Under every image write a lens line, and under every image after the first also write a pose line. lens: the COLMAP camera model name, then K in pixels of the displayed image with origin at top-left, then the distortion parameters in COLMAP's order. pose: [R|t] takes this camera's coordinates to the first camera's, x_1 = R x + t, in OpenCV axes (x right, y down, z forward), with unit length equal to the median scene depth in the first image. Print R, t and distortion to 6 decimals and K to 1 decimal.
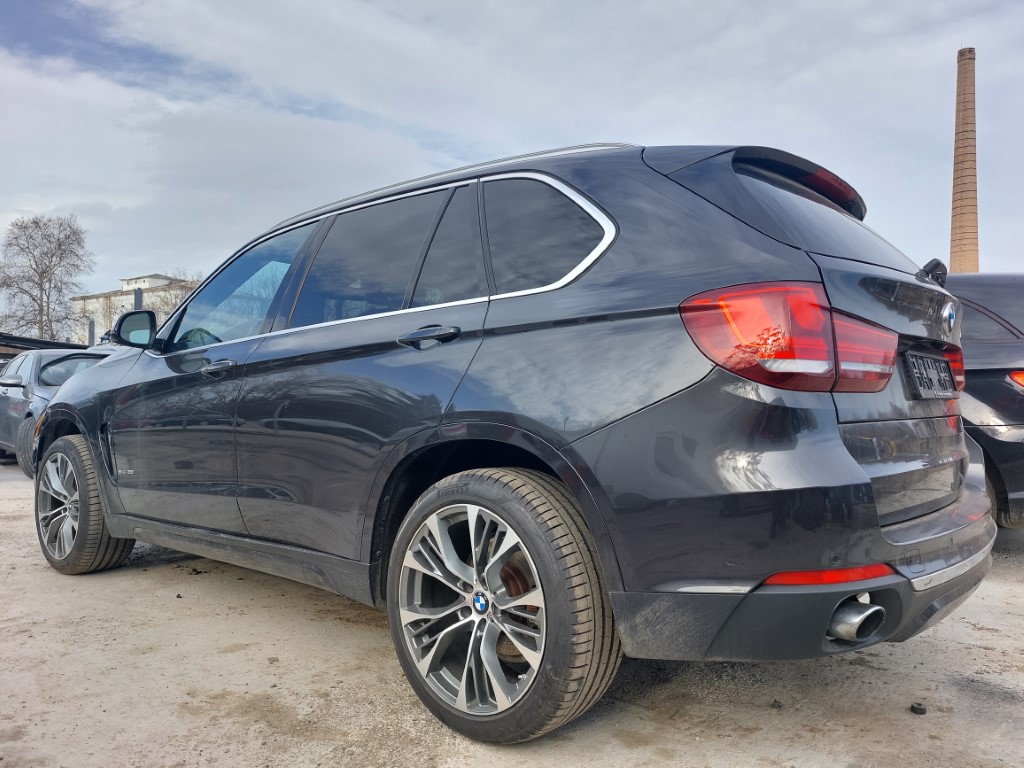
lens RADIAL K [[737.6, 0, 514.2], [0, 737.6, 386.7], [0, 0, 1]] dist [0.055994, -0.055590]
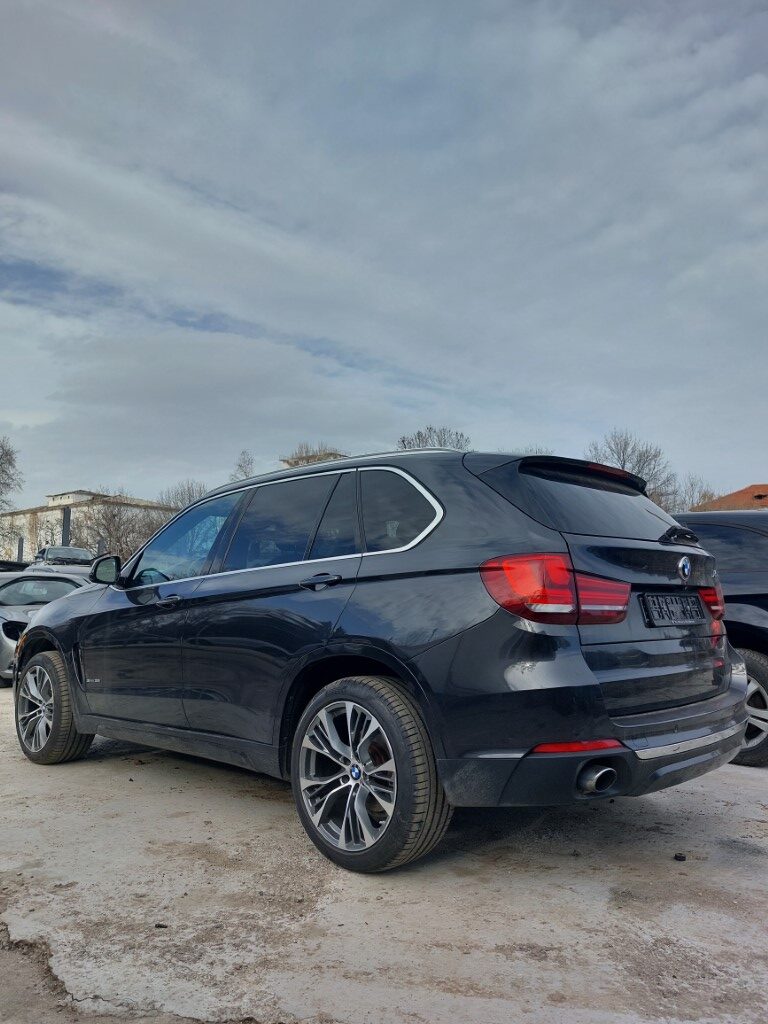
lens RADIAL K [[737.6, 0, 380.0], [0, 737.6, 512.2], [0, 0, 1]] dist [0.055994, -0.055590]
pose [[0.998124, -0.015538, -0.059212, 0.092483], [0.008894, 0.993797, -0.110852, -0.046243], [0.060567, 0.110118, 0.992071, -0.461543]]
